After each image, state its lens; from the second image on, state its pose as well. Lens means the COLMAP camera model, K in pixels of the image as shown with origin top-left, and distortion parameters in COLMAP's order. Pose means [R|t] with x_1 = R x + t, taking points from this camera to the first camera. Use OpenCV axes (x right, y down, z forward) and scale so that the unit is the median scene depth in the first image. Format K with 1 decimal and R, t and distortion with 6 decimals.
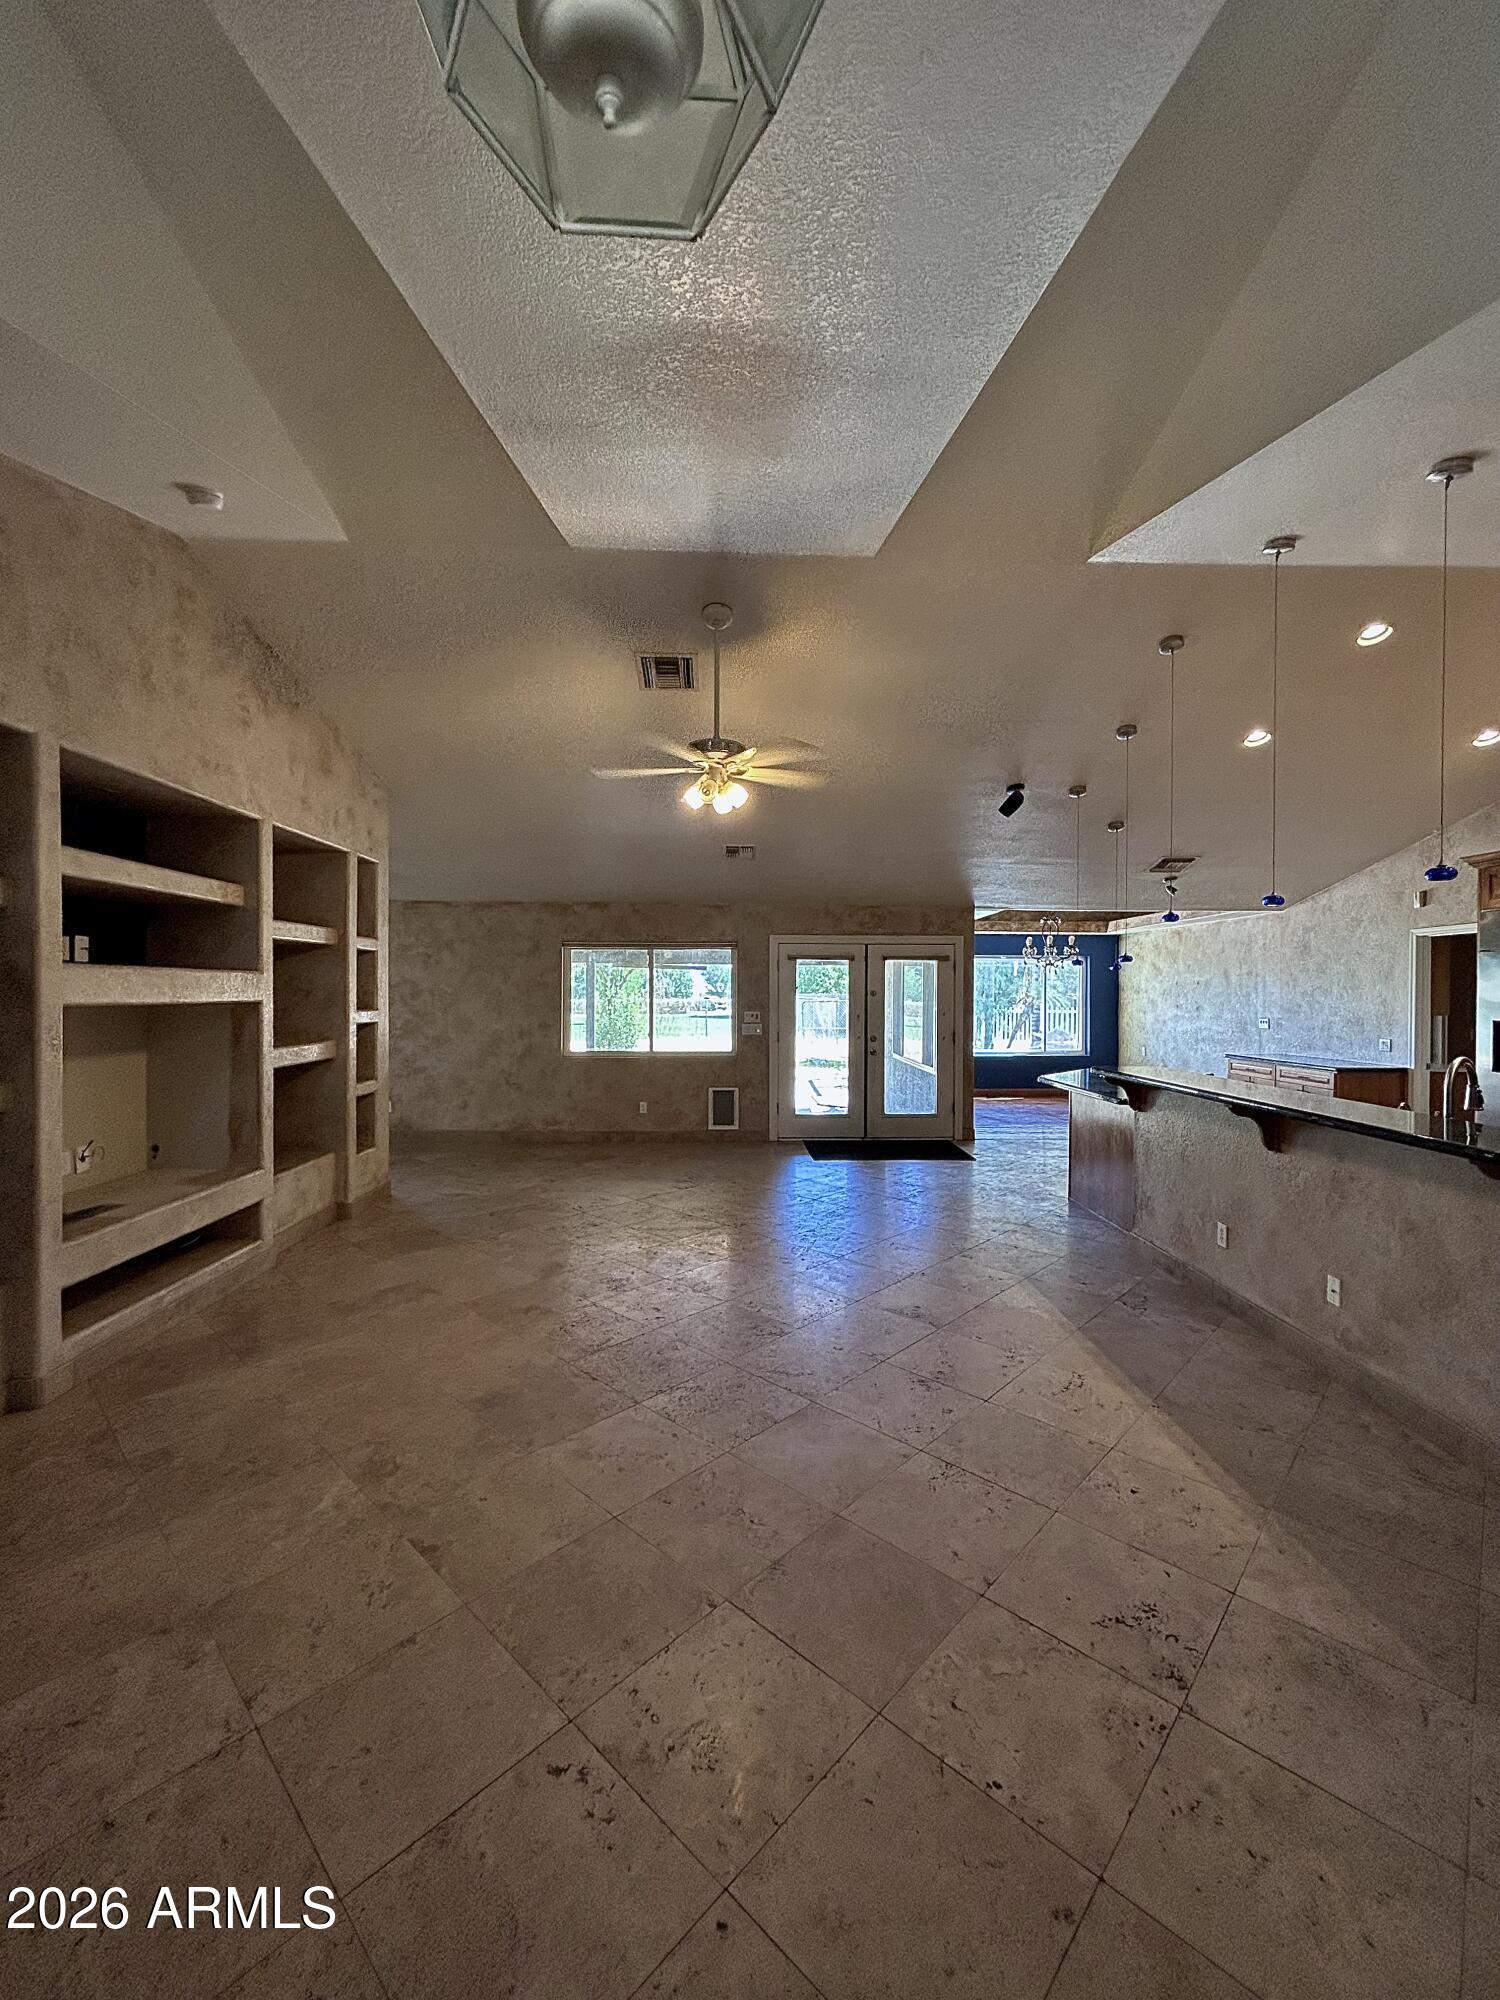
lens RADIAL K [[807.8, 0, 751.3], [0, 807.8, 999.1], [0, 0, 1]] dist [-0.004316, 0.001768]
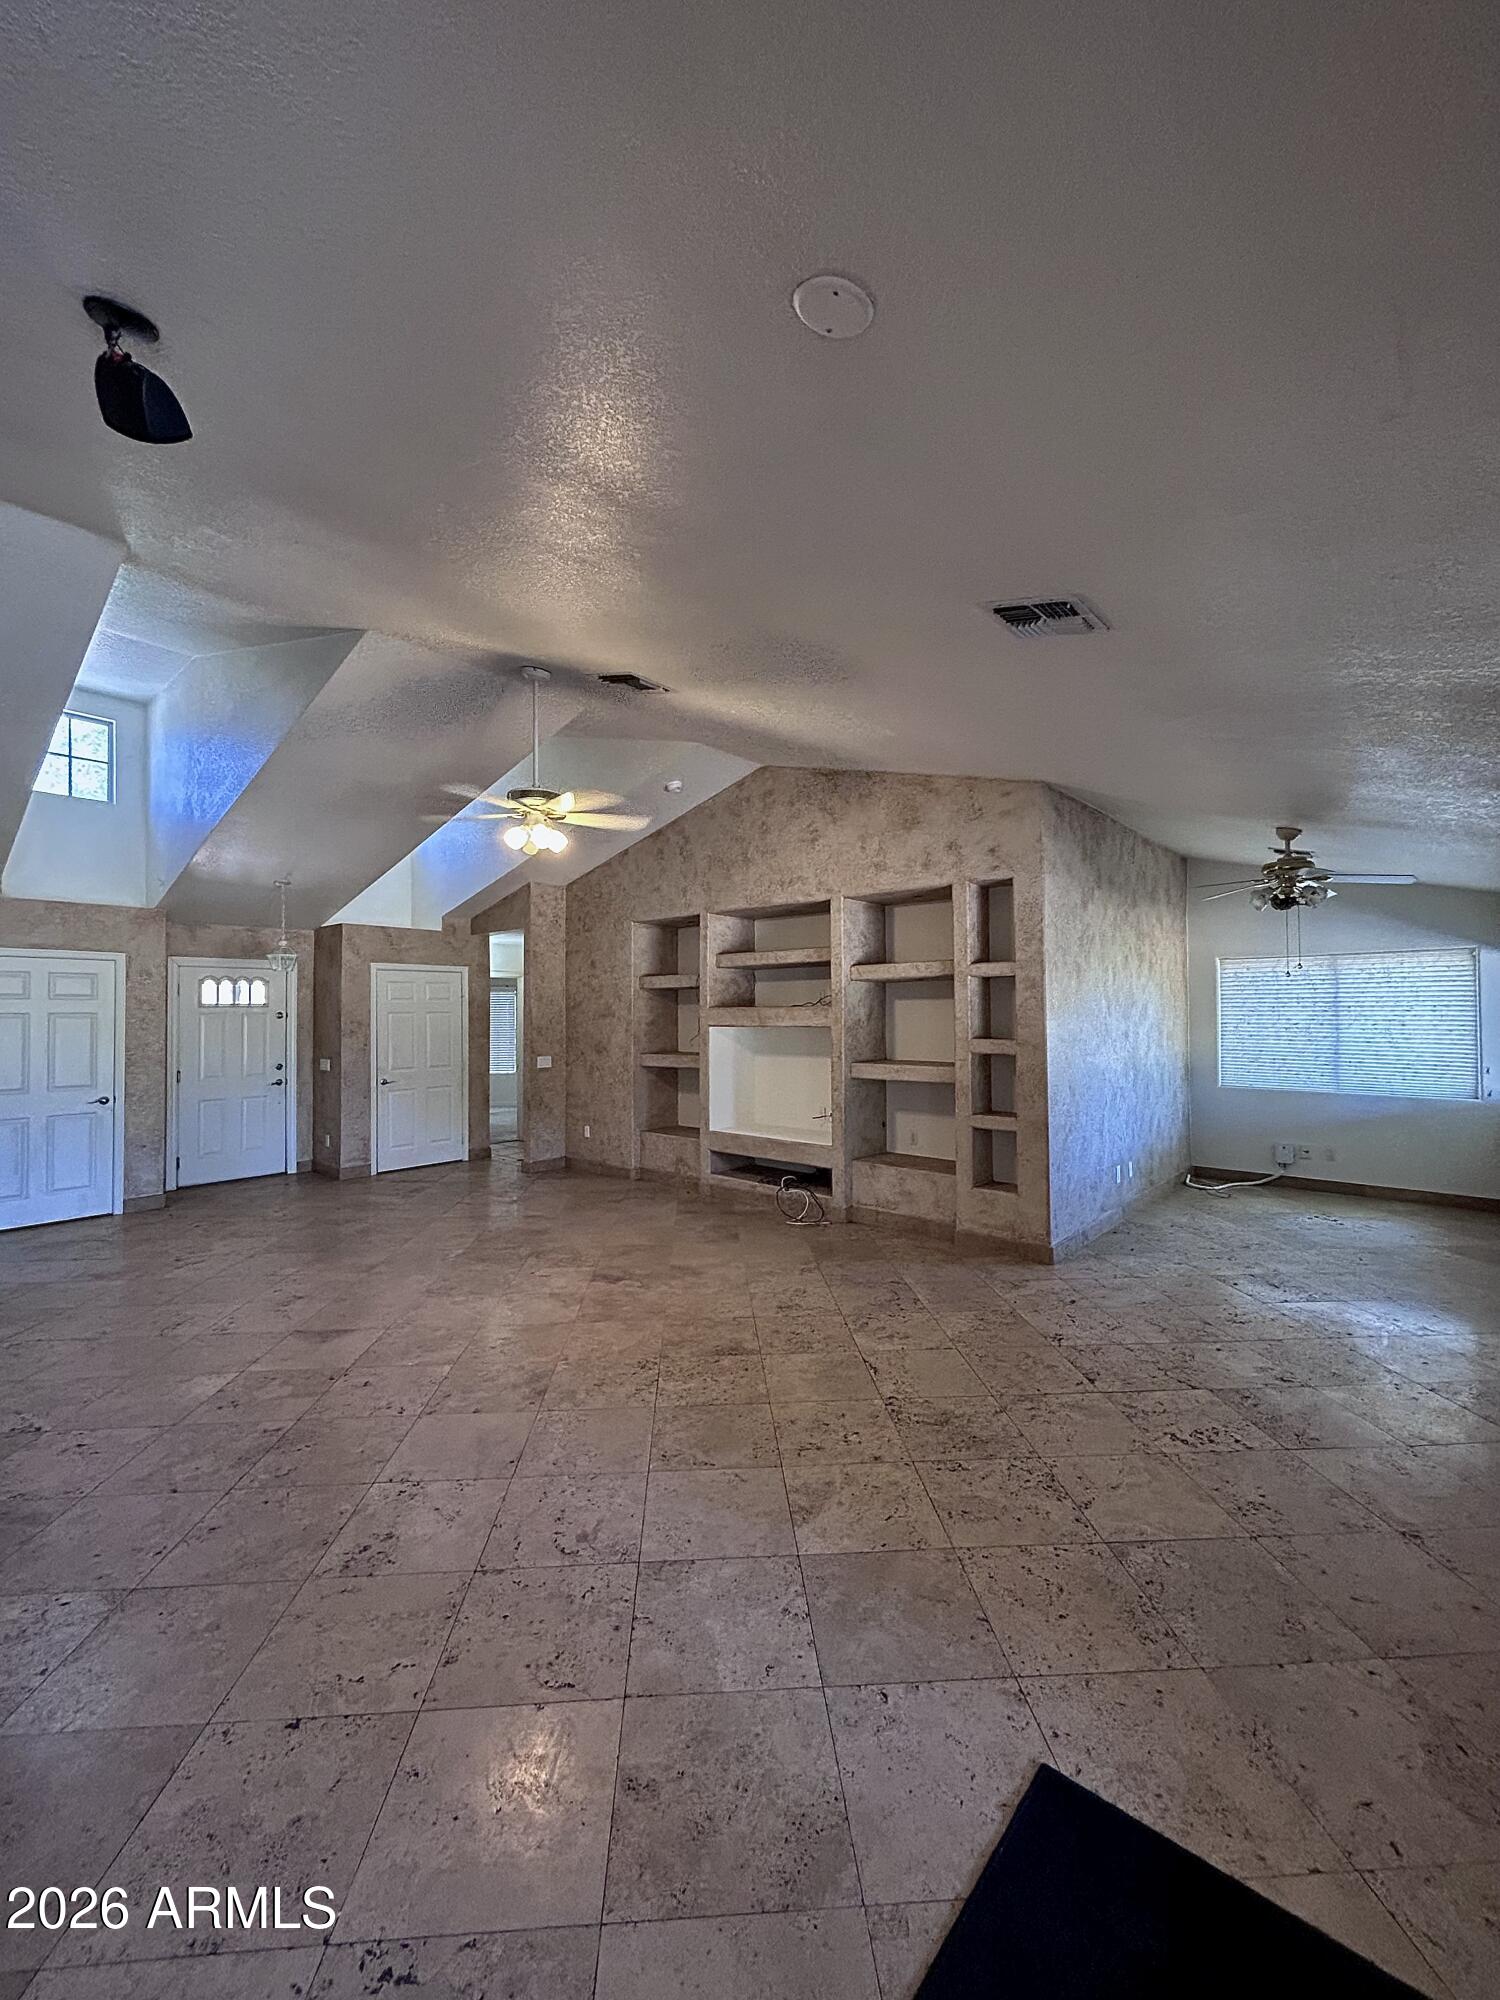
lens RADIAL K [[807.8, 0, 751.1], [0, 807.8, 996.8], [0, 0, 1]] dist [-0.004316, 0.001768]
pose [[-0.682909, -0.016157, -0.730325, 0.525010], [-0.004753, 0.999832, -0.017675, -0.024538], [0.730488, -0.008599, -0.682871, 1.877723]]
